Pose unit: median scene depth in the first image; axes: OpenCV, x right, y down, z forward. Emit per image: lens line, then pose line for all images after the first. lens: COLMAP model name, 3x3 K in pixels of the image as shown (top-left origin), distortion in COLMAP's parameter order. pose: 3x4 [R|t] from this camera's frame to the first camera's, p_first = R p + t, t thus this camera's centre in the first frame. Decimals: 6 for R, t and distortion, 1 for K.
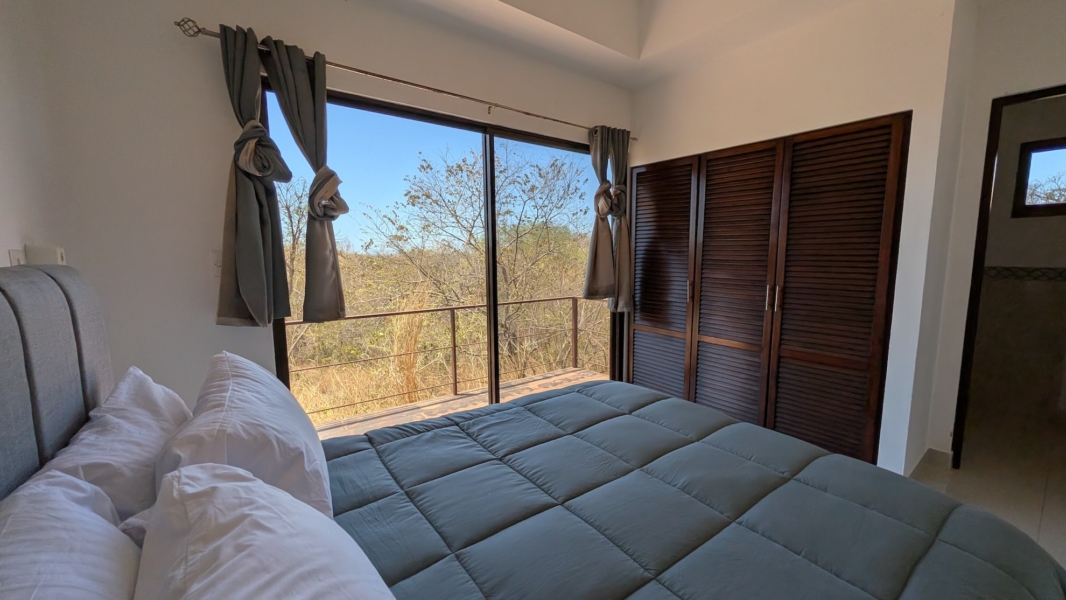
lens RADIAL K [[411.0, 0, 533.5], [0, 411.0, 303.0], [0, 0, 1]] dist [0.001130, 0.000124]
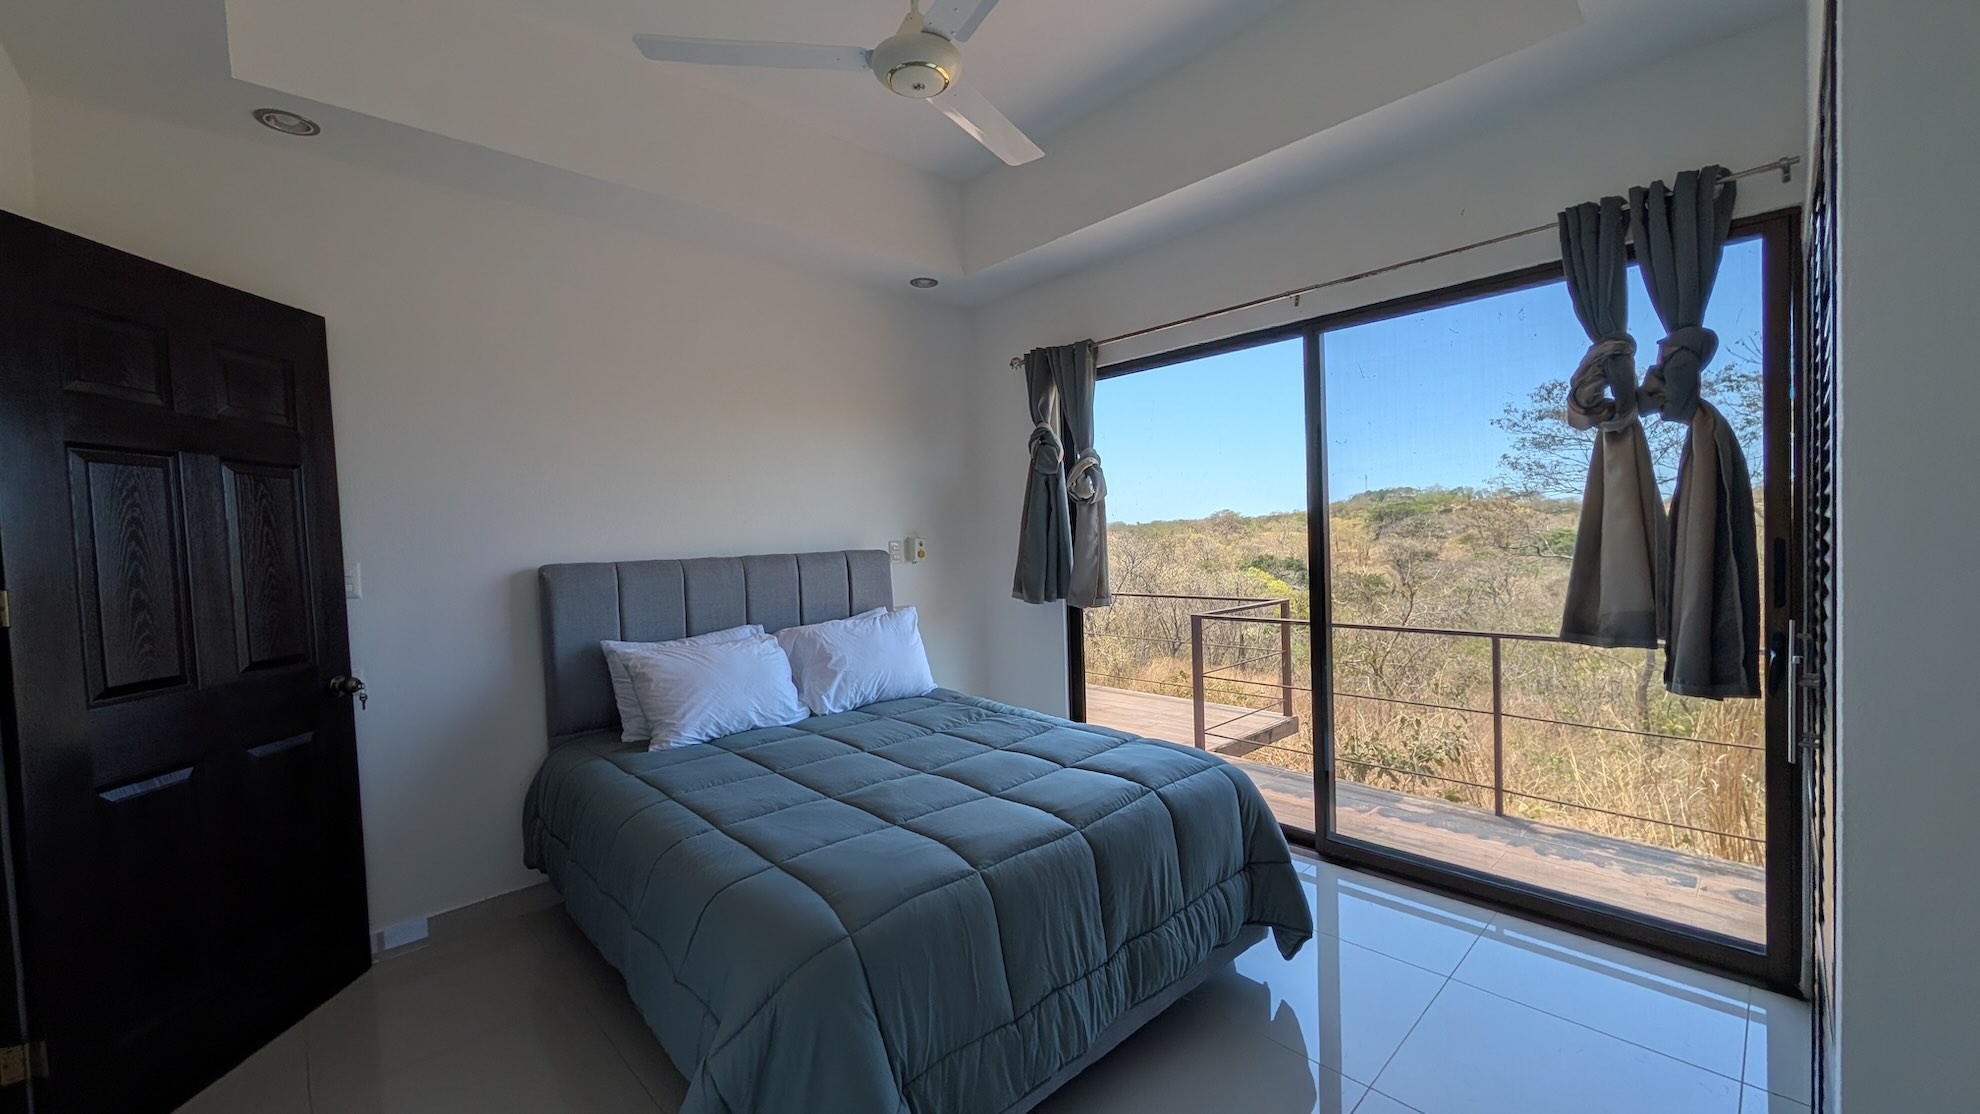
lens RADIAL K [[763.5, 0, 990.9], [0, 763.5, 562.5], [0, 0, 1]] dist [0.001130, 0.000124]
pose [[0.115628, 0.036296, -0.992629, 0.947158], [-0.084695, 0.996053, 0.026555, -0.068168], [0.989675, 0.081000, 0.118245, 0.427652]]
